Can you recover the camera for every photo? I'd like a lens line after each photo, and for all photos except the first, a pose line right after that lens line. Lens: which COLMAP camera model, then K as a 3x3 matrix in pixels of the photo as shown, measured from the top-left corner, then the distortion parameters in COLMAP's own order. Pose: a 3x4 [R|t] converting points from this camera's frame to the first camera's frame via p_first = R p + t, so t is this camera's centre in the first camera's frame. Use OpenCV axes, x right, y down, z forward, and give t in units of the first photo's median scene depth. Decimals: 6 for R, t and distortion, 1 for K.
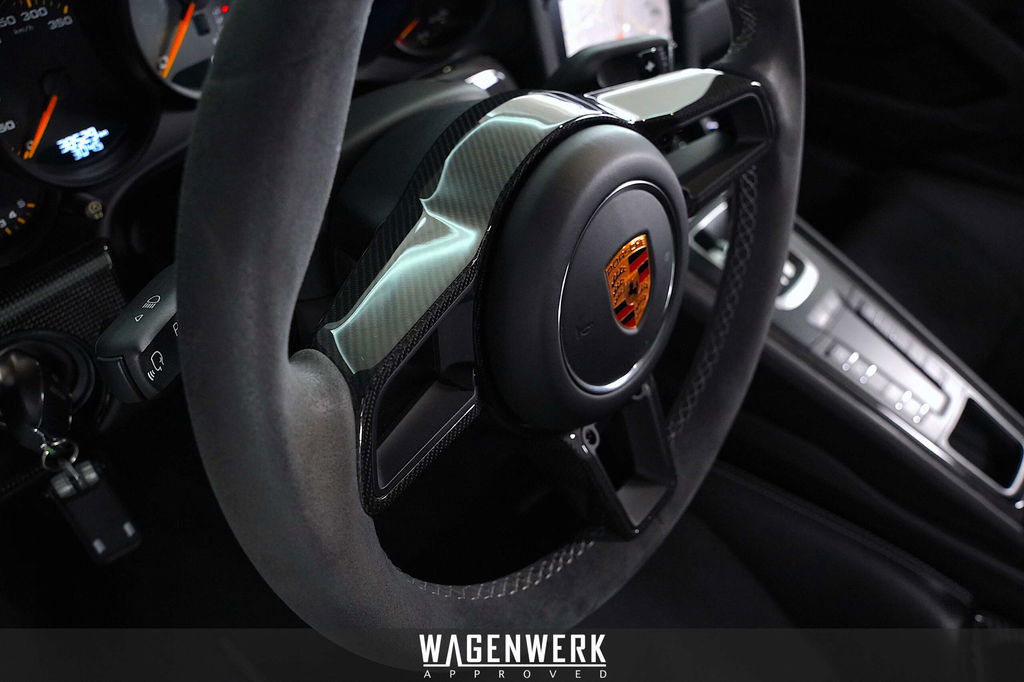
lens RADIAL K [[734.6, 0, 512.0], [0, 734.6, 341.0], [0, 0, 1]] dist [-0.121415, 0.100845]
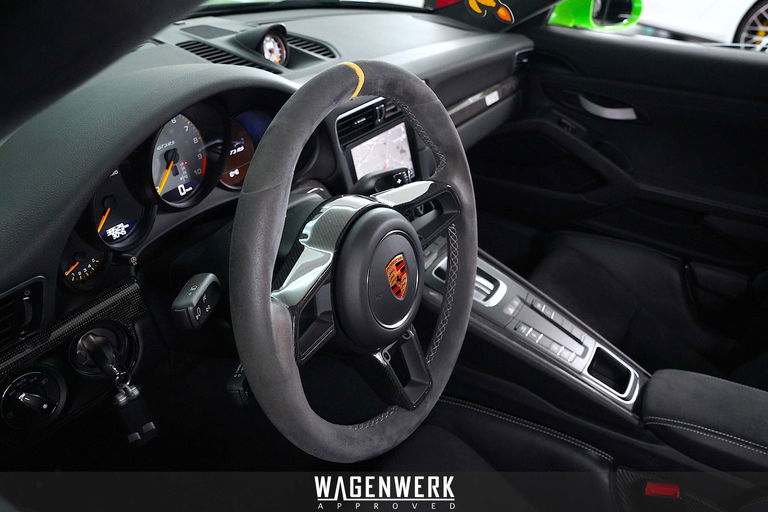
lens RADIAL K [[550.9, 0, 384.0], [0, 550.9, 256.0], [0, 0, 1]] dist [-0.121415, 0.100845]
pose [[0.989620, -0.063040, 0.129145, -0.072575], [0.090616, 0.971215, -0.220295, 0.181242], [-0.111541, 0.229711, 0.966846, -0.498920]]
